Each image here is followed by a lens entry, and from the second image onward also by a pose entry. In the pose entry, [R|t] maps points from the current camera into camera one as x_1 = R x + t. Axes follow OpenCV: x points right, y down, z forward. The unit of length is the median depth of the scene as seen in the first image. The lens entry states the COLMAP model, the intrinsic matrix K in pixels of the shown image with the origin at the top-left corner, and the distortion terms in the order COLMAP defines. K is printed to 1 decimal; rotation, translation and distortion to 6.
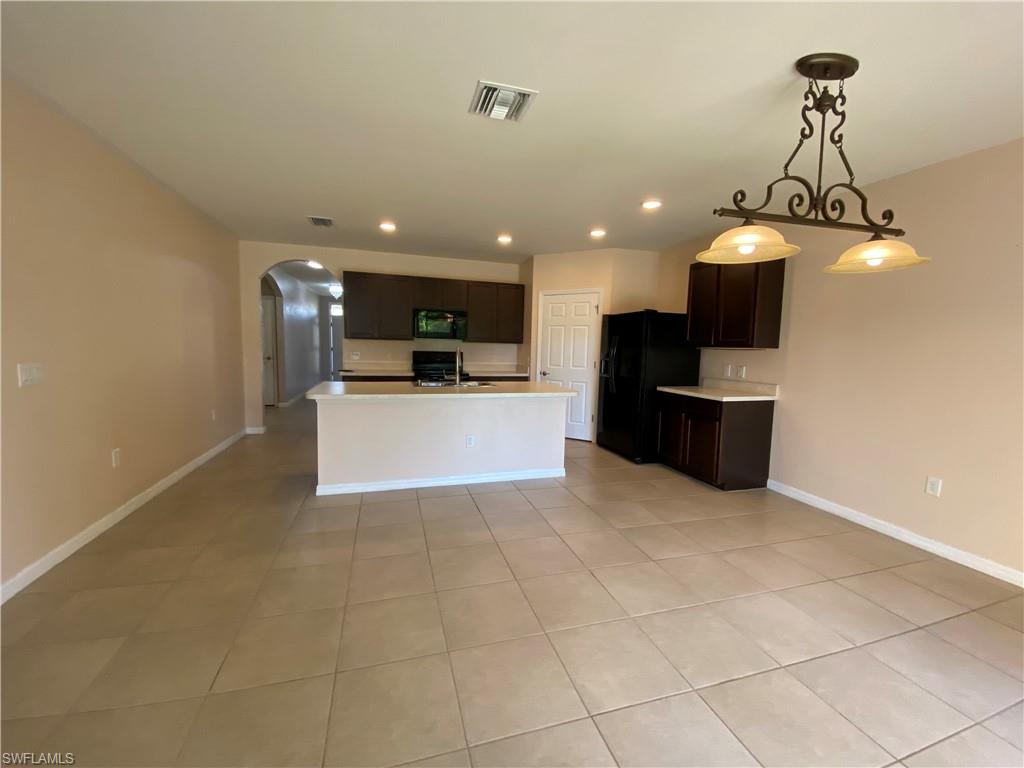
lens RADIAL K [[414.6, 0, 512.0], [0, 414.6, 384.0], [0, 0, 1]] dist [0.034176, -0.025462]
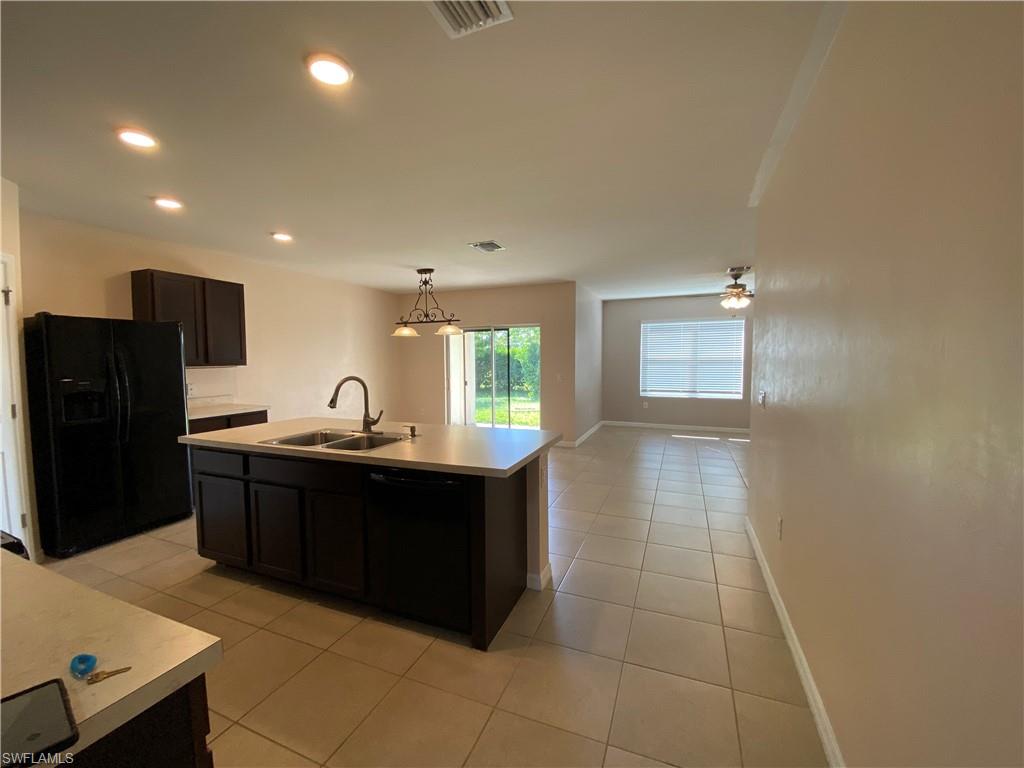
lens RADIAL K [[414.6, 0, 512.0], [0, 414.6, 384.0], [0, 0, 1]] dist [0.034176, -0.025462]
pose [[-0.772850, -0.057451, 0.631982, -0.690502], [0.047328, 0.987902, 0.147683, -0.151698], [-0.632821, 0.144048, -0.760781, 1.241711]]
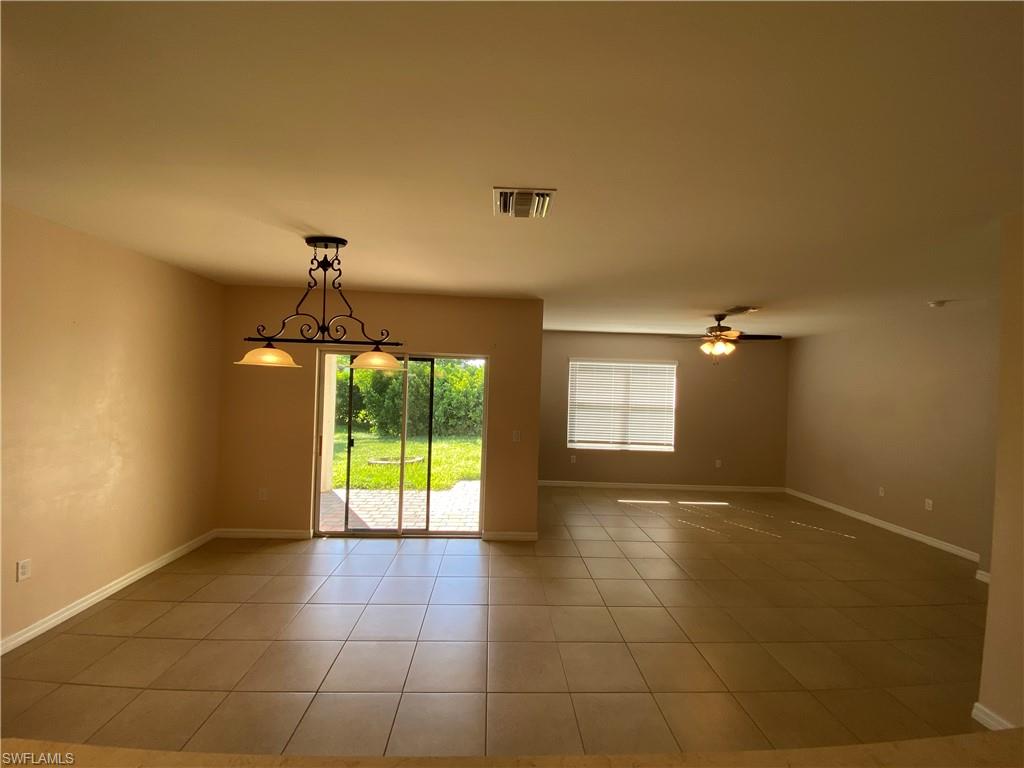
lens RADIAL K [[414.6, 0, 512.0], [0, 414.6, 384.0], [0, 0, 1]] dist [0.034176, -0.025462]
pose [[-0.966943, -0.056095, 0.248747, -0.128394], [-0.033292, 0.994925, 0.094952, -0.169030], [-0.252811, 0.083531, -0.963903, 0.968050]]
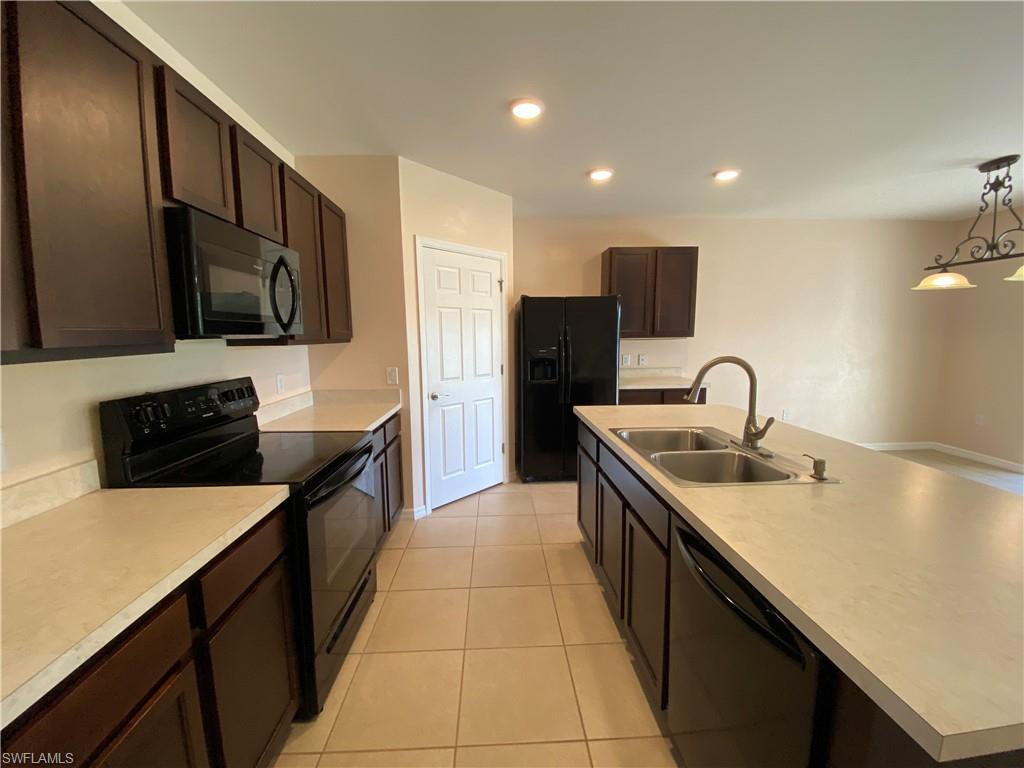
lens RADIAL K [[414.6, 0, 512.0], [0, 414.6, 384.0], [0, 0, 1]] dist [0.034176, -0.025462]
pose [[0.243444, -0.142793, 0.959346, -0.550636], [0.106674, 0.987045, 0.119846, -0.126863], [-0.964031, 0.073161, 0.255523, 1.018667]]
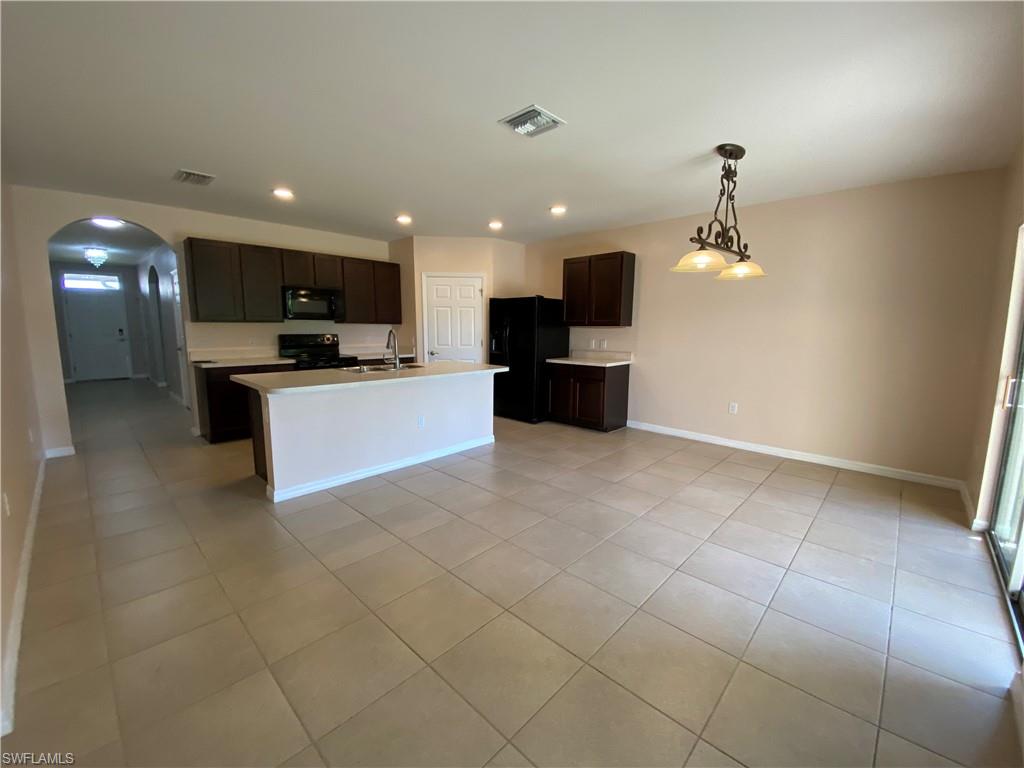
lens RADIAL K [[414.6, 0, 512.0], [0, 414.6, 384.0], [0, 0, 1]] dist [0.034176, -0.025462]
pose [[0.870289, -0.086401, 0.484904, -0.346768], [0.060296, 0.995778, 0.069213, -0.011530], [-0.488837, -0.030997, 0.871824, -0.011743]]
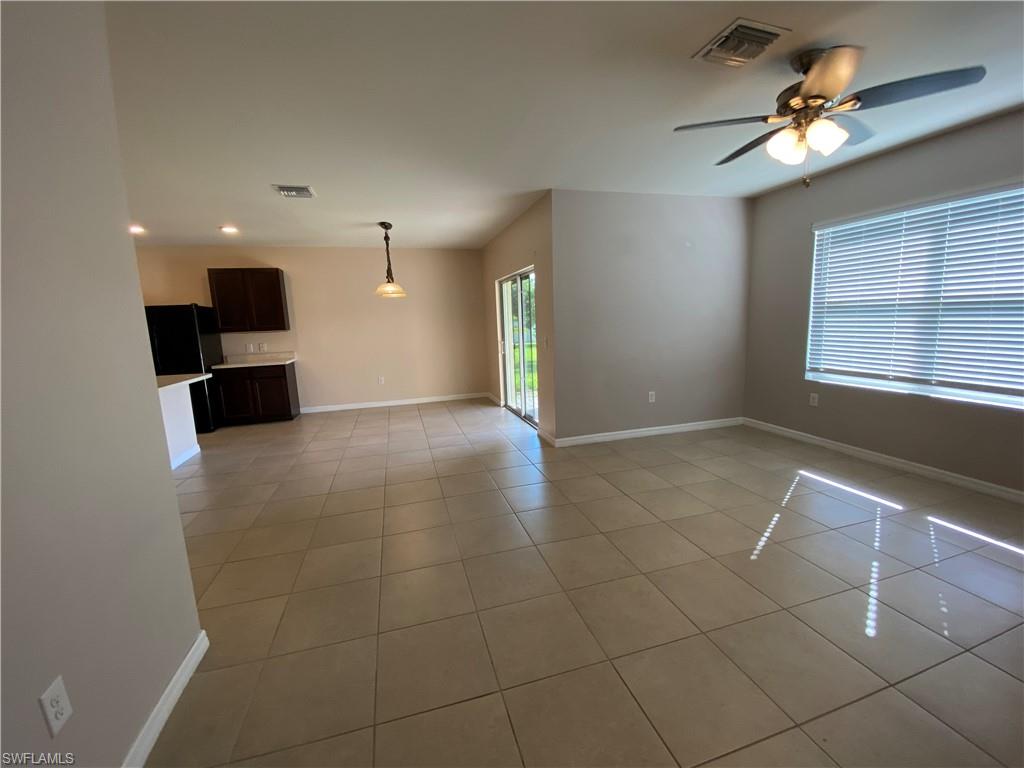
lens RADIAL K [[414.6, 0, 512.0], [0, 414.6, 384.0], [0, 0, 1]] dist [0.034176, -0.025462]
pose [[0.023328, -0.179480, 0.983485, -0.900273], [0.136235, 0.975146, 0.174727, -0.039706], [-0.990402, 0.129909, 0.047199, 0.067811]]
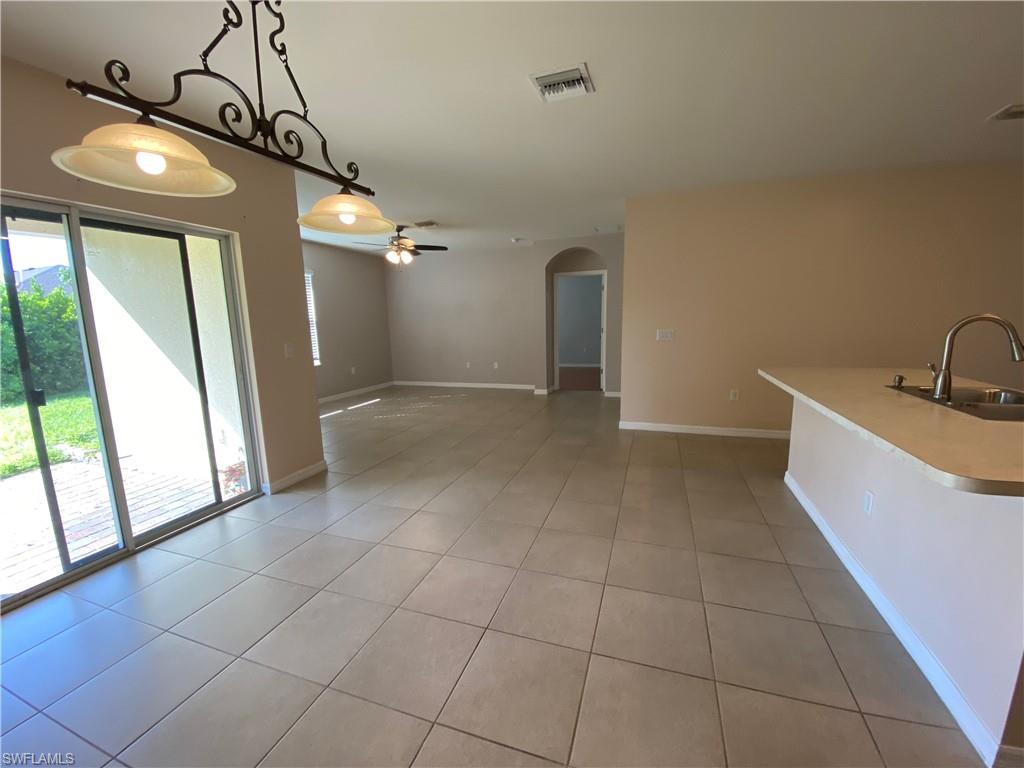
lens RADIAL K [[414.6, 0, 512.0], [0, 414.6, 384.0], [0, 0, 1]] dist [0.034176, -0.025462]
pose [[-0.591747, 0.114899, -0.797893, 0.477136], [-0.065825, 0.979598, 0.189883, -0.062389], [0.803432, 0.164884, -0.572111, 0.795466]]
